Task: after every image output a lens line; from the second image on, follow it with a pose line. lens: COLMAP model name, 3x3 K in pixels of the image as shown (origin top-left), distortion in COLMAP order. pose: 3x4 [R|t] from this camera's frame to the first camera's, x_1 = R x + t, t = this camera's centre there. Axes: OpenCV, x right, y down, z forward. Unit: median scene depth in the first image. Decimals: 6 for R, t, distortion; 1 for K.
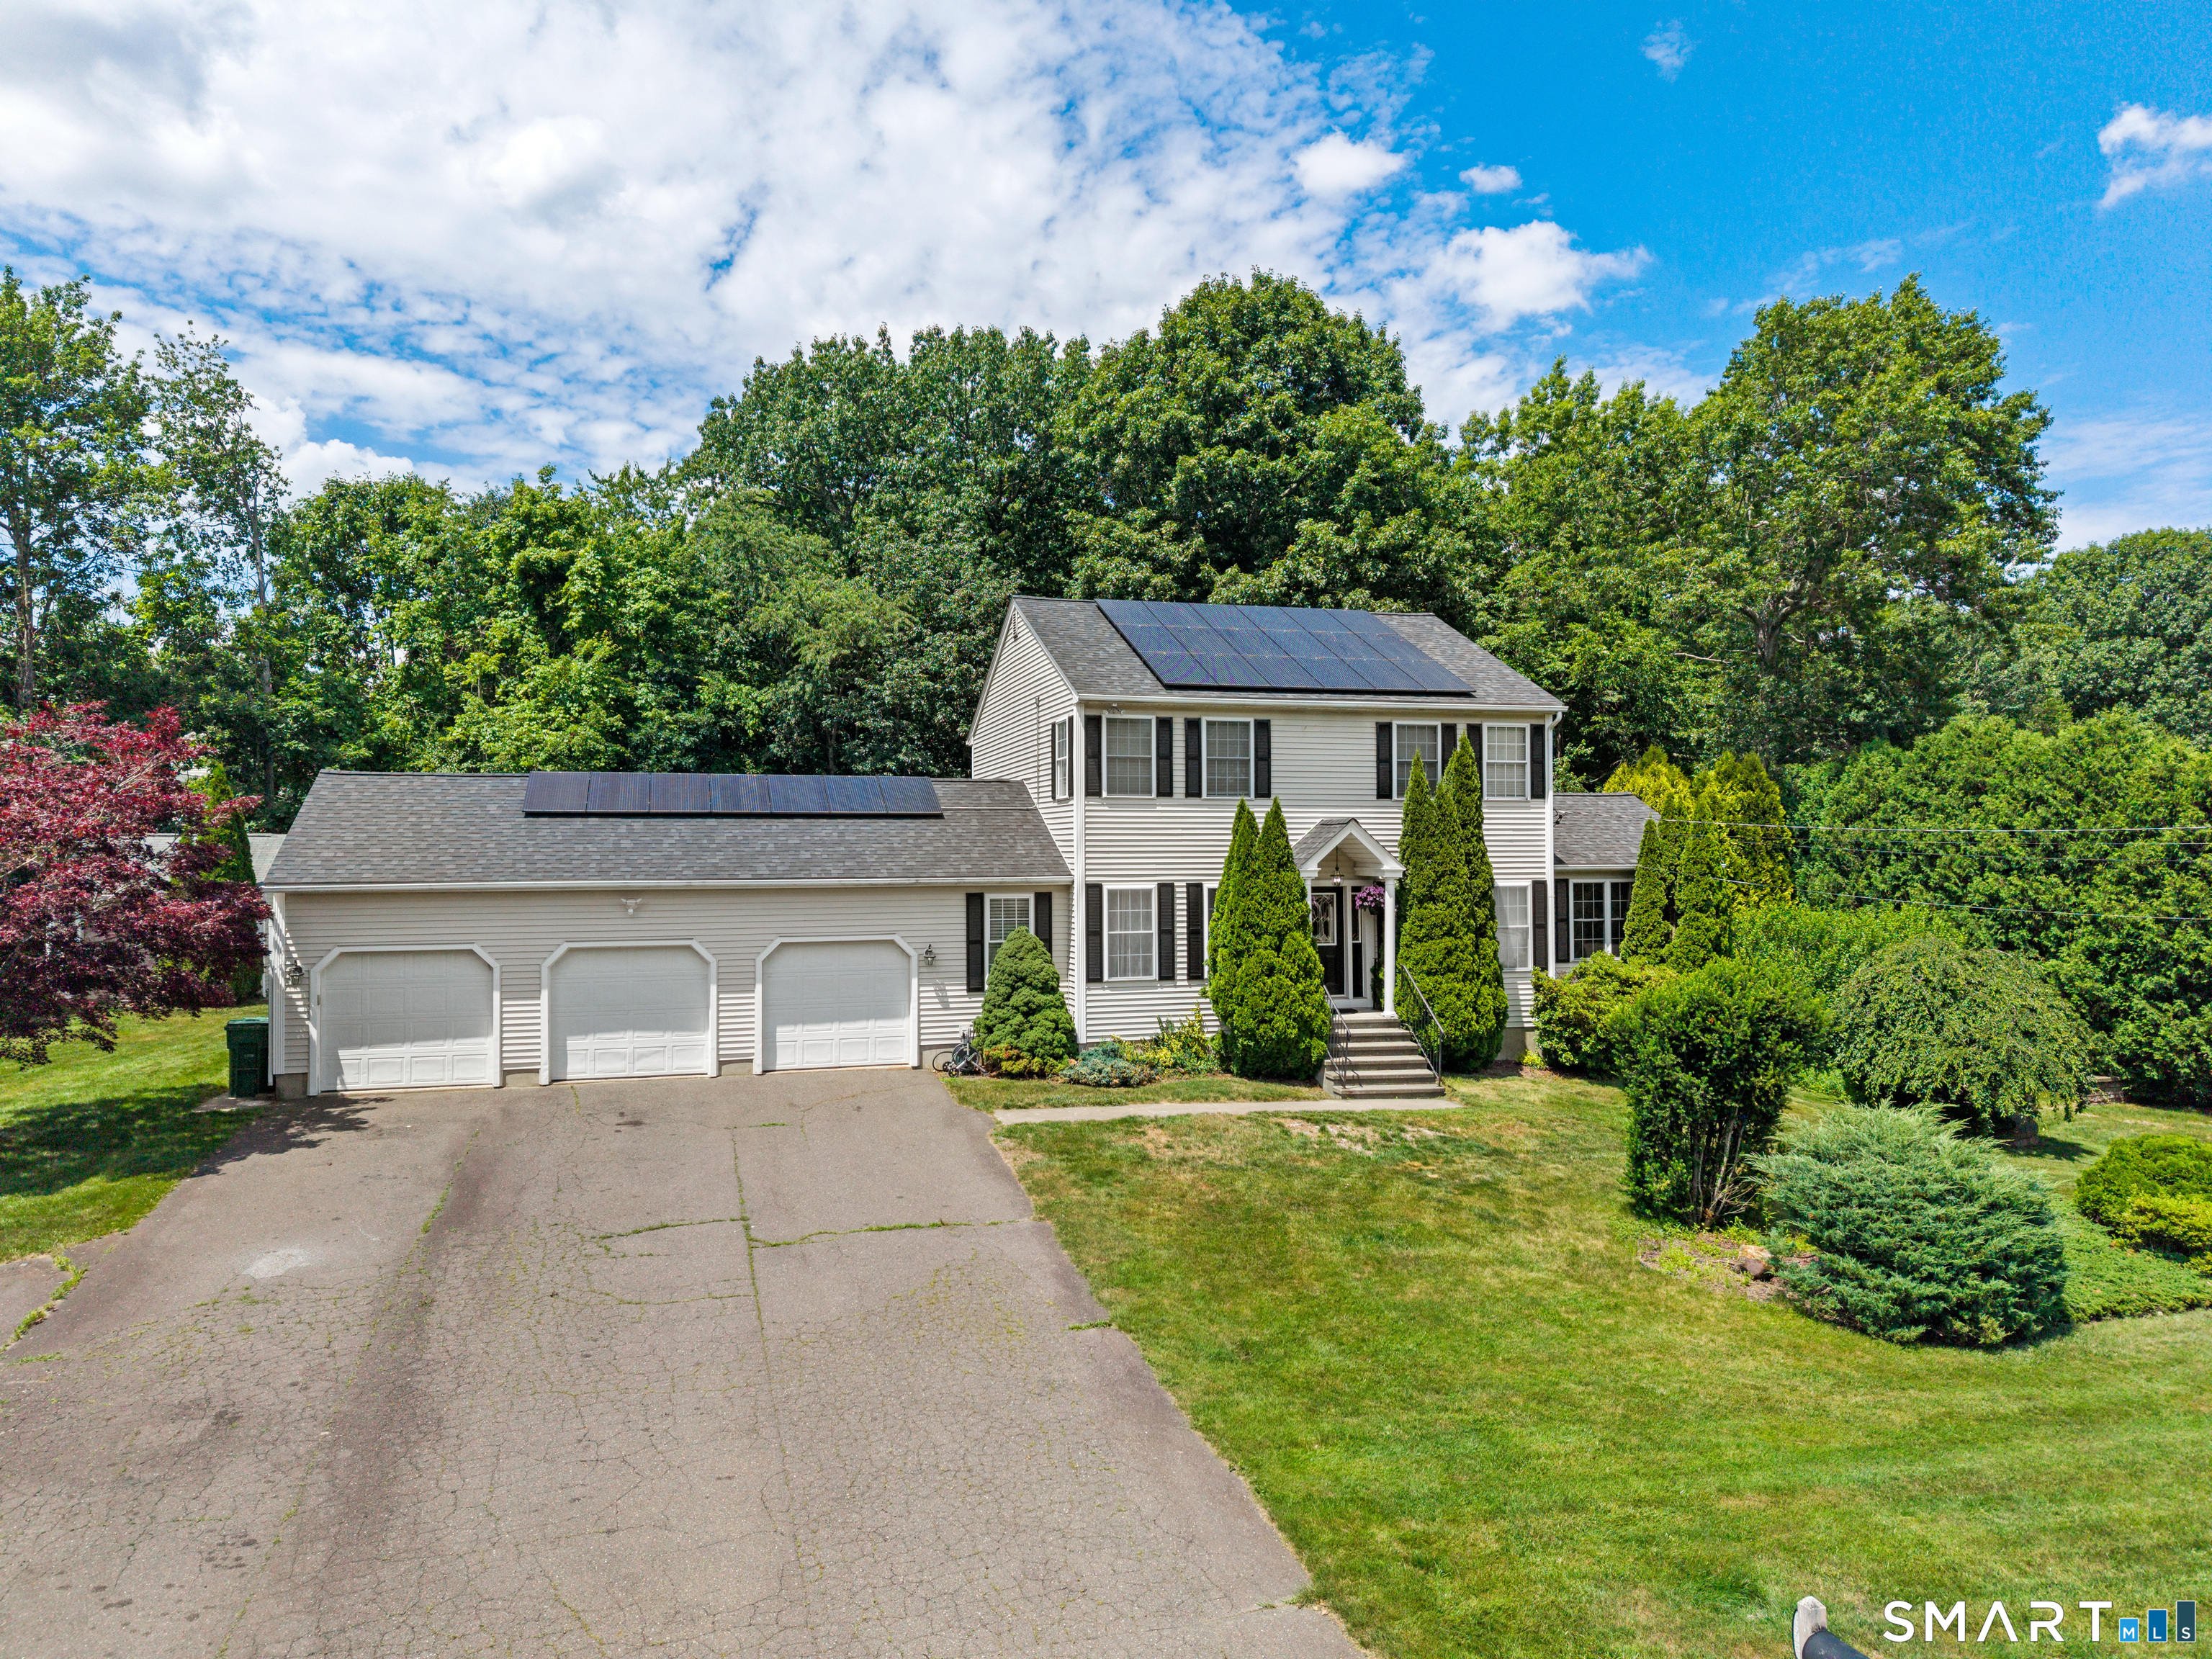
lens RADIAL K [[1530.8, 0, 1118.6], [0, 1530.8, 837.0], [0, 0, 1]] dist [0.016920, -0.014265]
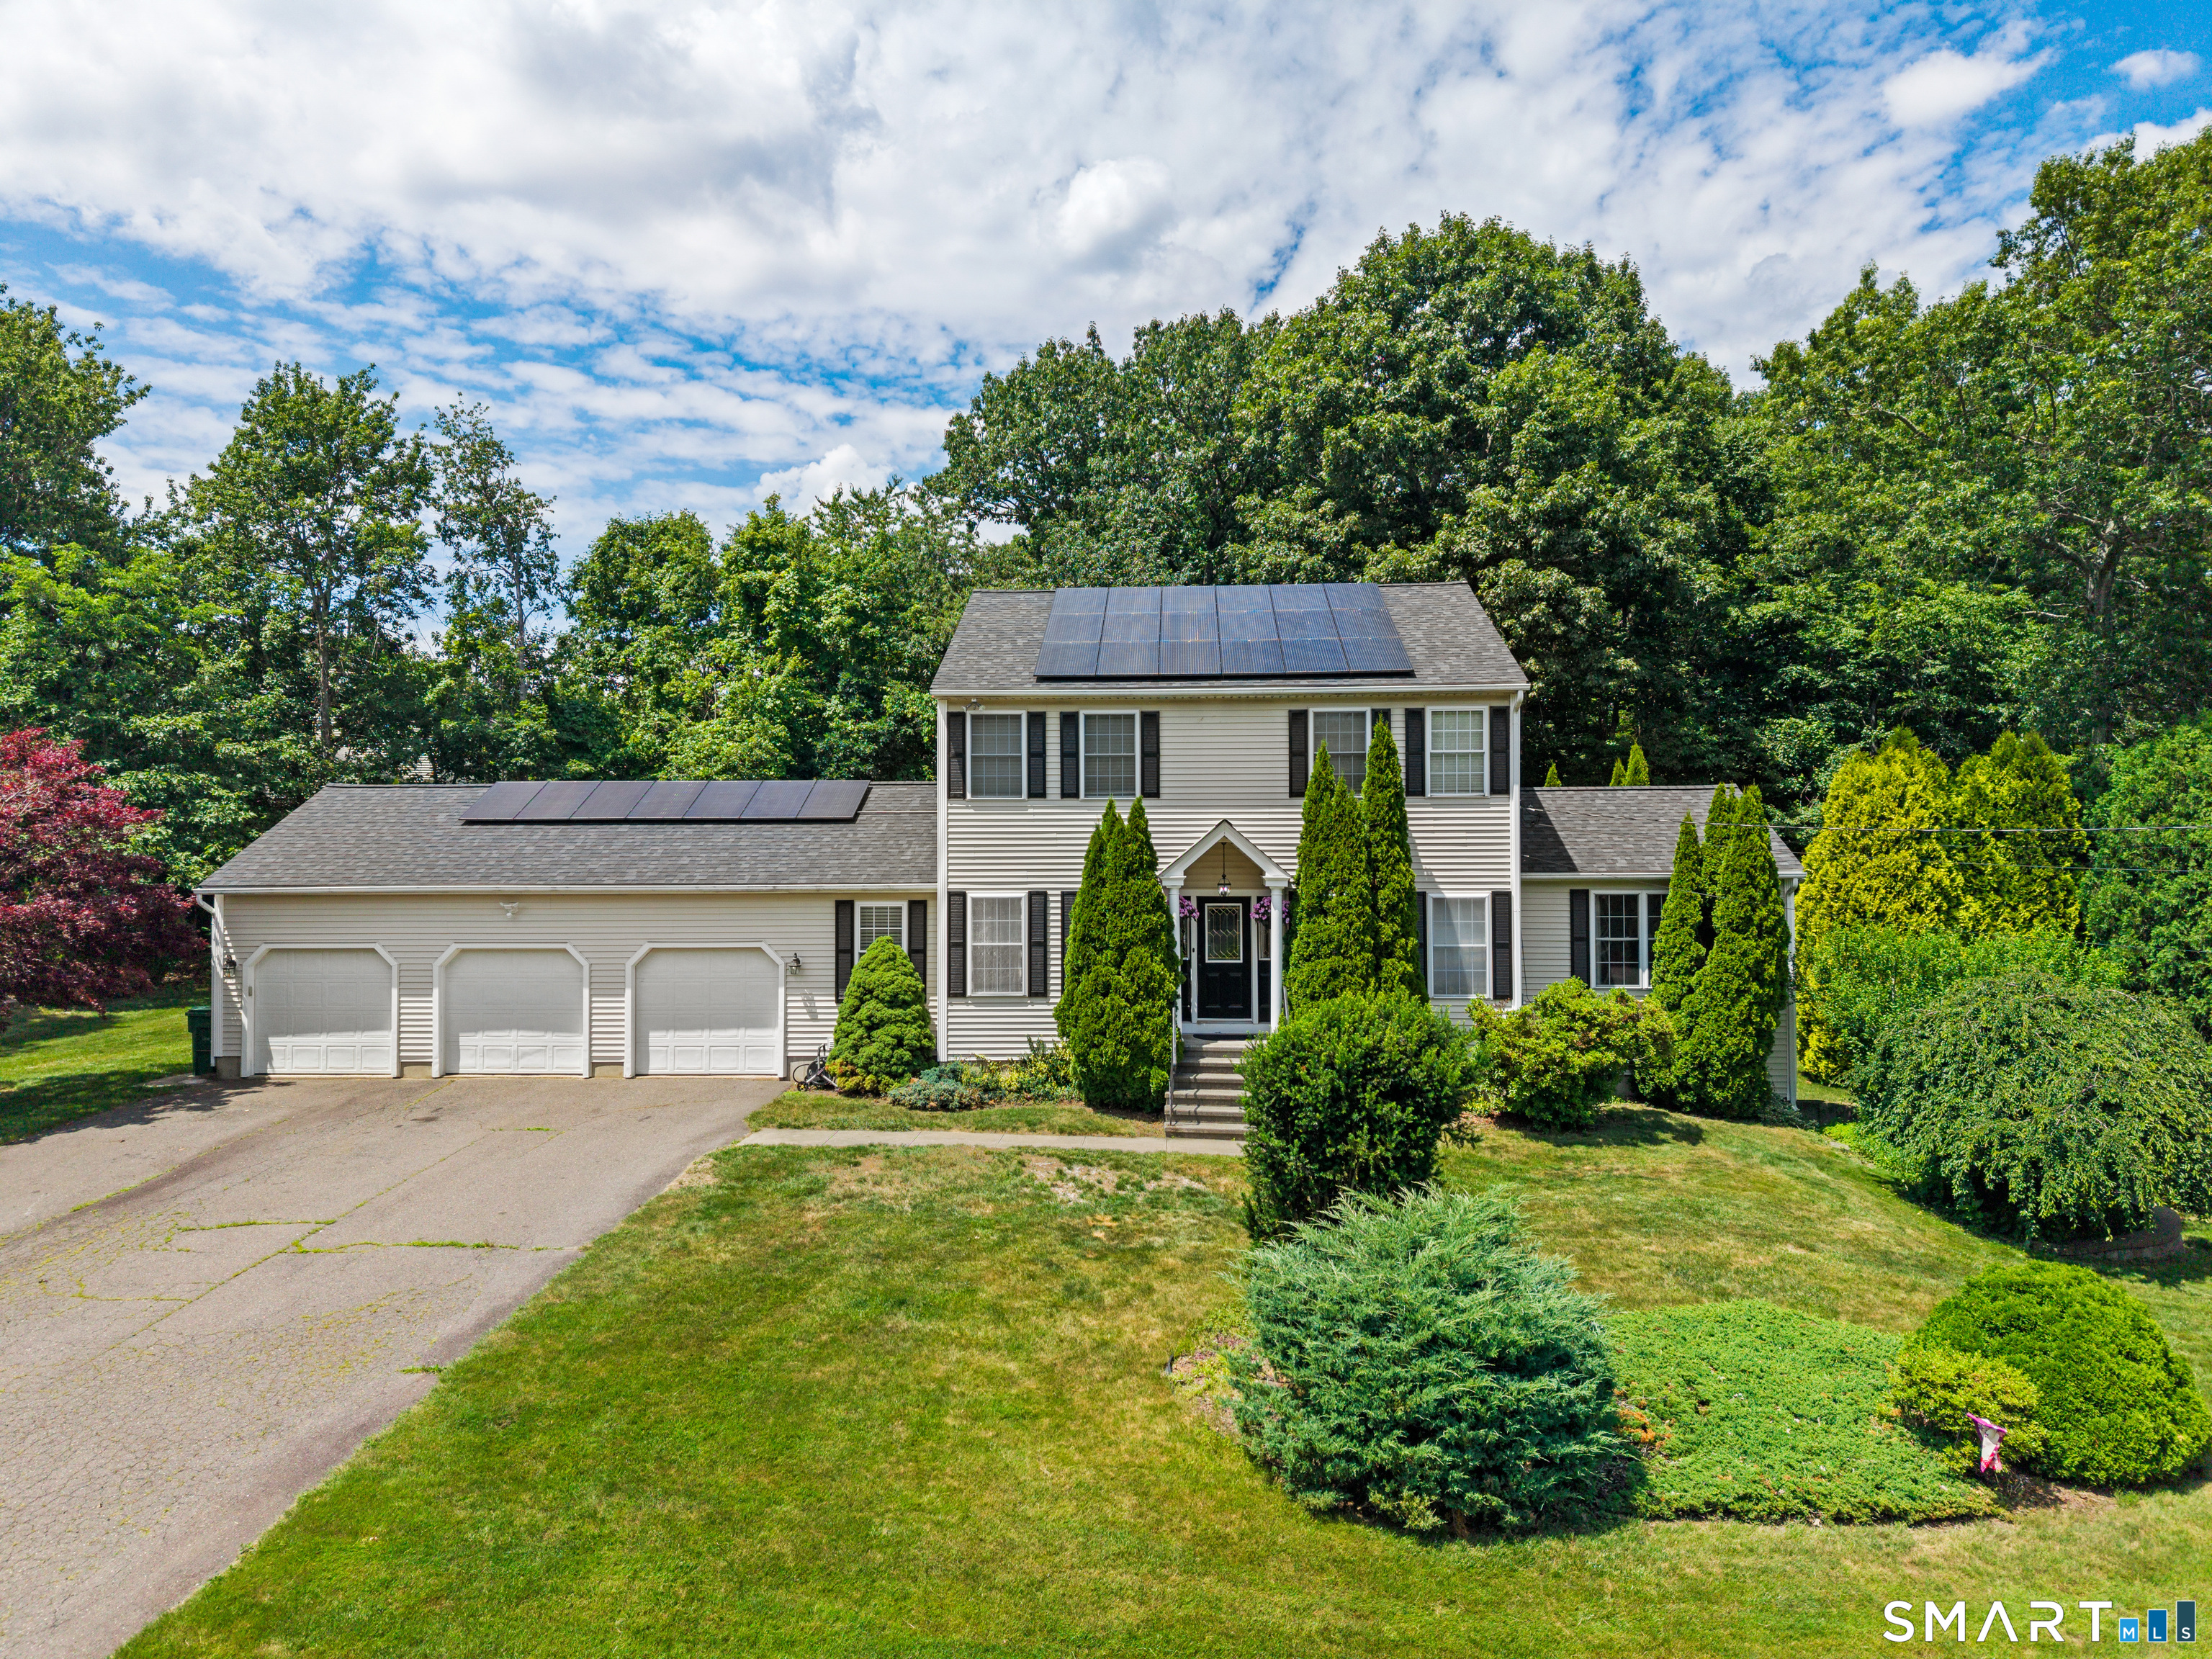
lens RADIAL K [[1530.8, 0, 1115.4], [0, 1530.8, 831.8], [0, 0, 1]] dist [0.016920, -0.014265]
pose [[0.940207, -0.005805, -0.340553, 0.387053], [0.004057, 0.999975, -0.005845, -0.000216], [0.340579, 0.004114, 0.940207, 0.147386]]
